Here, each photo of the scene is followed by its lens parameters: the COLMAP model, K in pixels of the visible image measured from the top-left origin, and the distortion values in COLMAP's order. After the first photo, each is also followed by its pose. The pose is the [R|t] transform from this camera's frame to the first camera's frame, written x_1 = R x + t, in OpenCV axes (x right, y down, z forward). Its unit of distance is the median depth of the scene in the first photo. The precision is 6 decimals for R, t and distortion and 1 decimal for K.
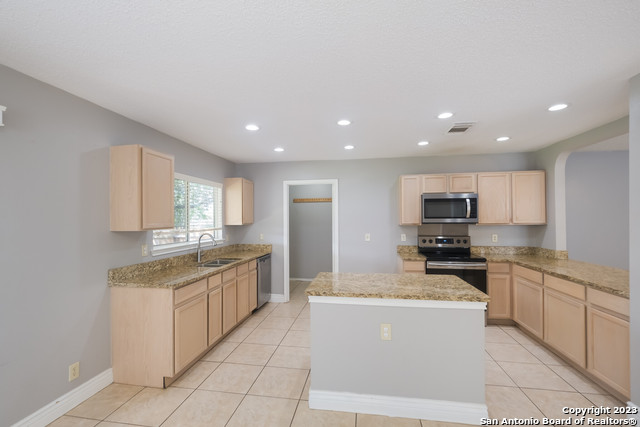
lens RADIAL K [[280.7, 0, 316.4], [0, 280.7, 216.0], [0, 0, 1]] dist [-0.000336, -0.000767]
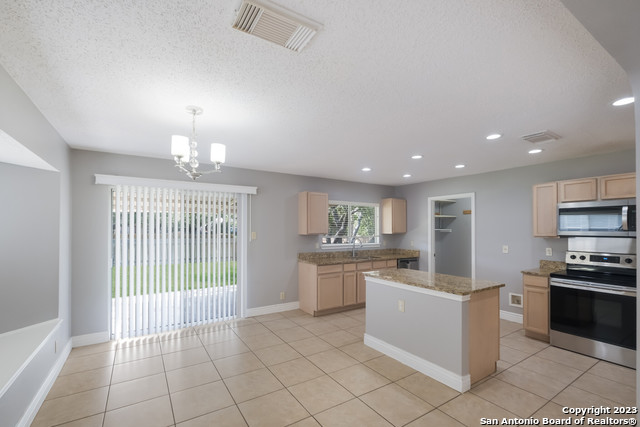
lens RADIAL K [[280.7, 0, 318.3], [0, 280.7, 225.6], [0, 0, 1]] dist [-0.000336, -0.000767]
pose [[0.672394, -0.000181, -0.740193, 0.543774], [-0.002185, 0.999995, -0.002229, -0.003460], [0.740190, 0.003116, 0.672390, -0.166276]]
